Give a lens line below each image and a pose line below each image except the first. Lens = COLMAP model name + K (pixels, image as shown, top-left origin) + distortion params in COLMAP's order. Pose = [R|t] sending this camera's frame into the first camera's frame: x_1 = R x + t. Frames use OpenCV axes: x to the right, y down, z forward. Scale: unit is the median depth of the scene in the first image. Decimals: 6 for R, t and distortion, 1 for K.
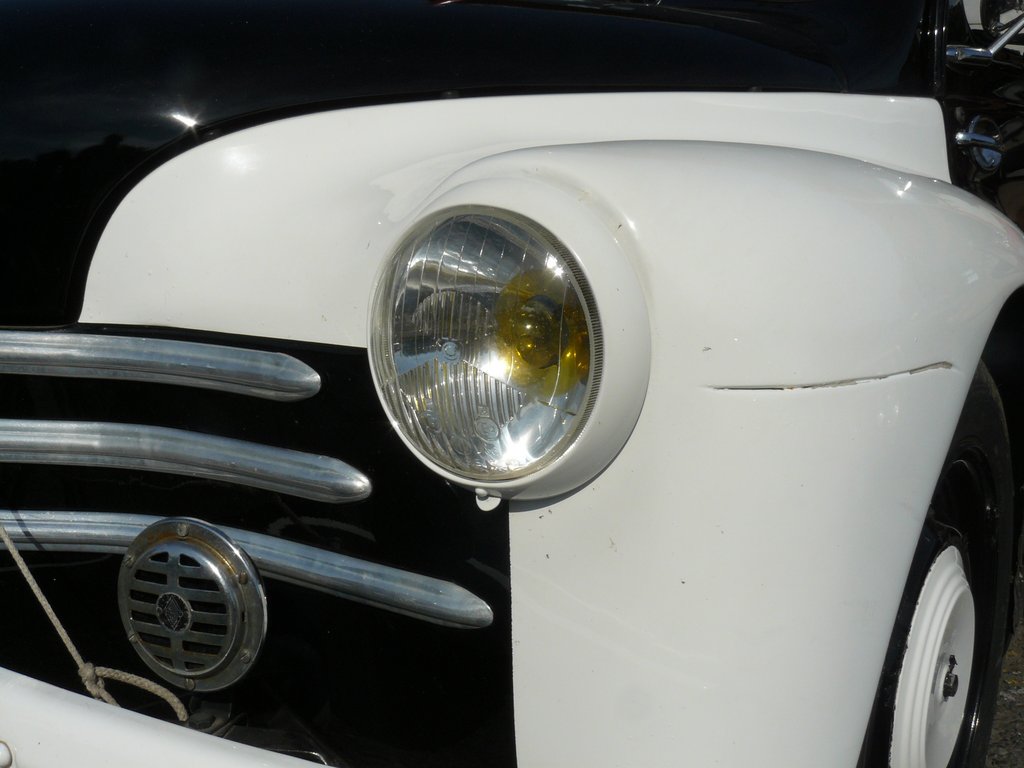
lens RADIAL K [[1083.3, 0, 510.2], [0, 1083.3, 380.5], [0, 0, 1]] dist [-0.052779, 0.000000]
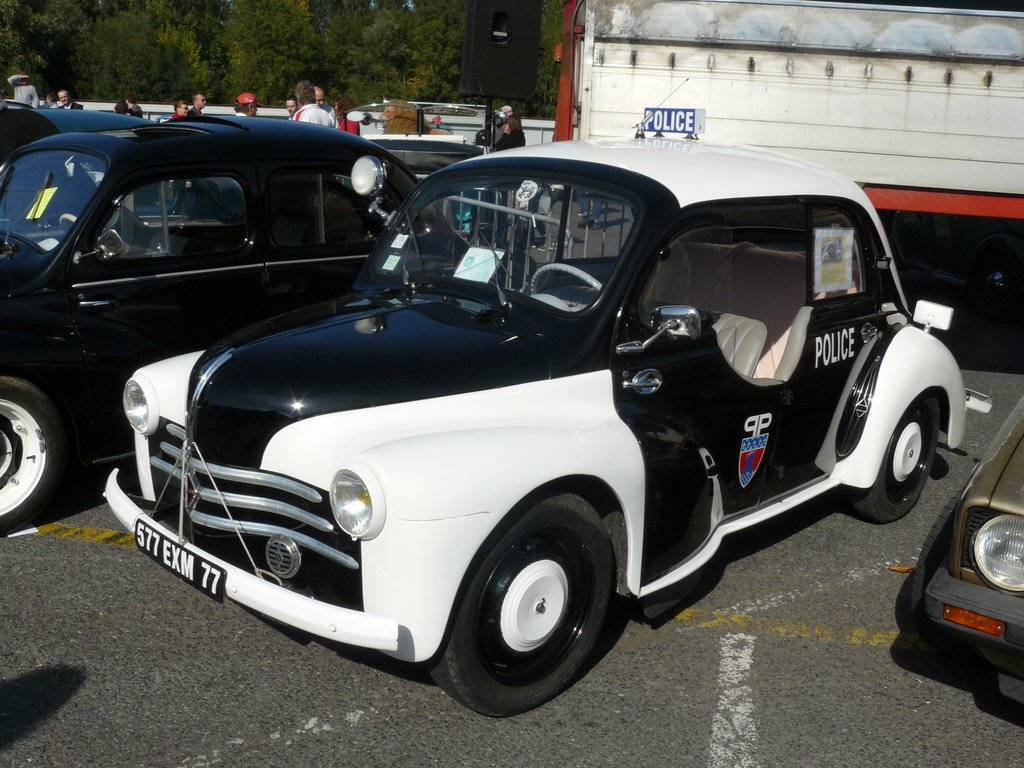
lens RADIAL K [[1083.3, 0, 512.3], [0, 1083.3, 386.7], [0, 0, 1]] dist [-0.052779, 0.000000]
pose [[0.984761, 0.076604, -0.156133, 1.072466], [-0.066411, 0.995370, 0.069490, -0.720678], [0.160733, -0.058062, 0.985289, -2.656363]]
